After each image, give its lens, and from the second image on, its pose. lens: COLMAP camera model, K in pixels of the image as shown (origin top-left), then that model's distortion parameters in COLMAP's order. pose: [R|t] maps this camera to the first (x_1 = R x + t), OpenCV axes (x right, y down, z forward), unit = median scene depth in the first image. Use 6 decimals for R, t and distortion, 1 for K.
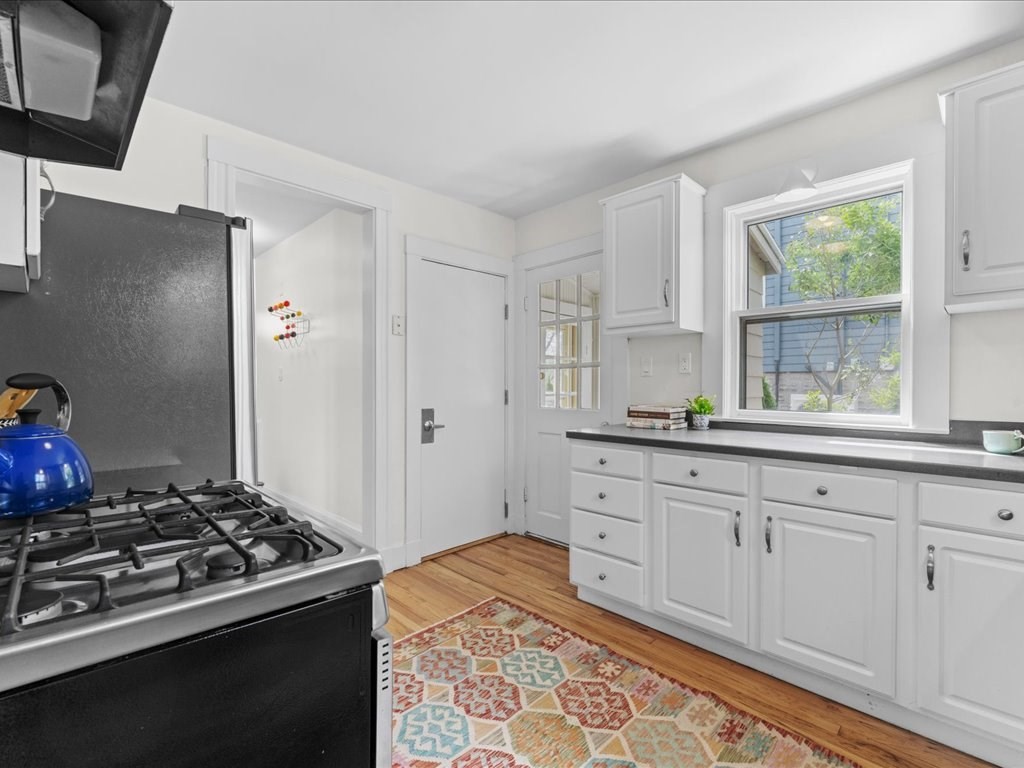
lens RADIAL K [[480.0, 0, 505.5], [0, 480.0, 387.8], [0, 0, 1]] dist [-0.001183, 0.000312]
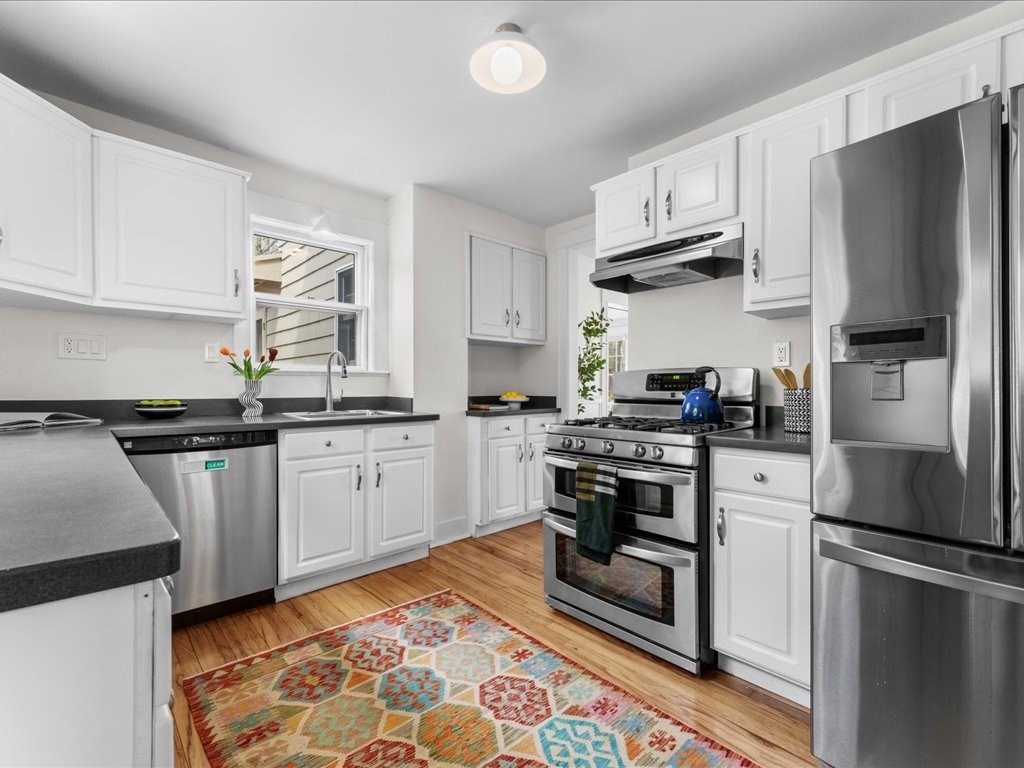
lens RADIAL K [[480.0, 0, 505.5], [0, 480.0, 387.8], [0, 0, 1]] dist [-0.001183, 0.000312]
pose [[-0.999541, -0.000402, 0.030285, -0.024766], [-0.000288, 0.999993, 0.003793, 0.025694], [-0.030286, 0.003783, -0.999534, 1.308018]]
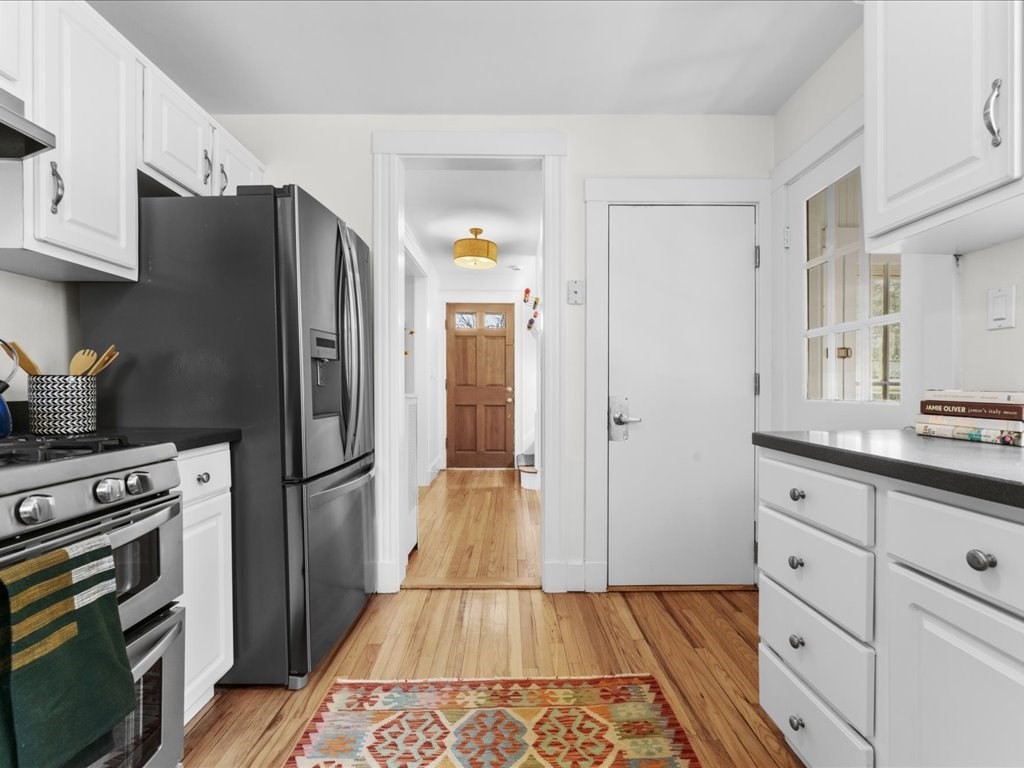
lens RADIAL K [[480.0, 0, 505.5], [0, 480.0, 387.8], [0, 0, 1]] dist [-0.001183, 0.000312]
pose [[0.721056, 0.004303, -0.692864, 0.321862], [-0.008058, 0.999965, -0.002176, 0.043965], [0.692830, 0.007152, 0.721065, 0.413958]]
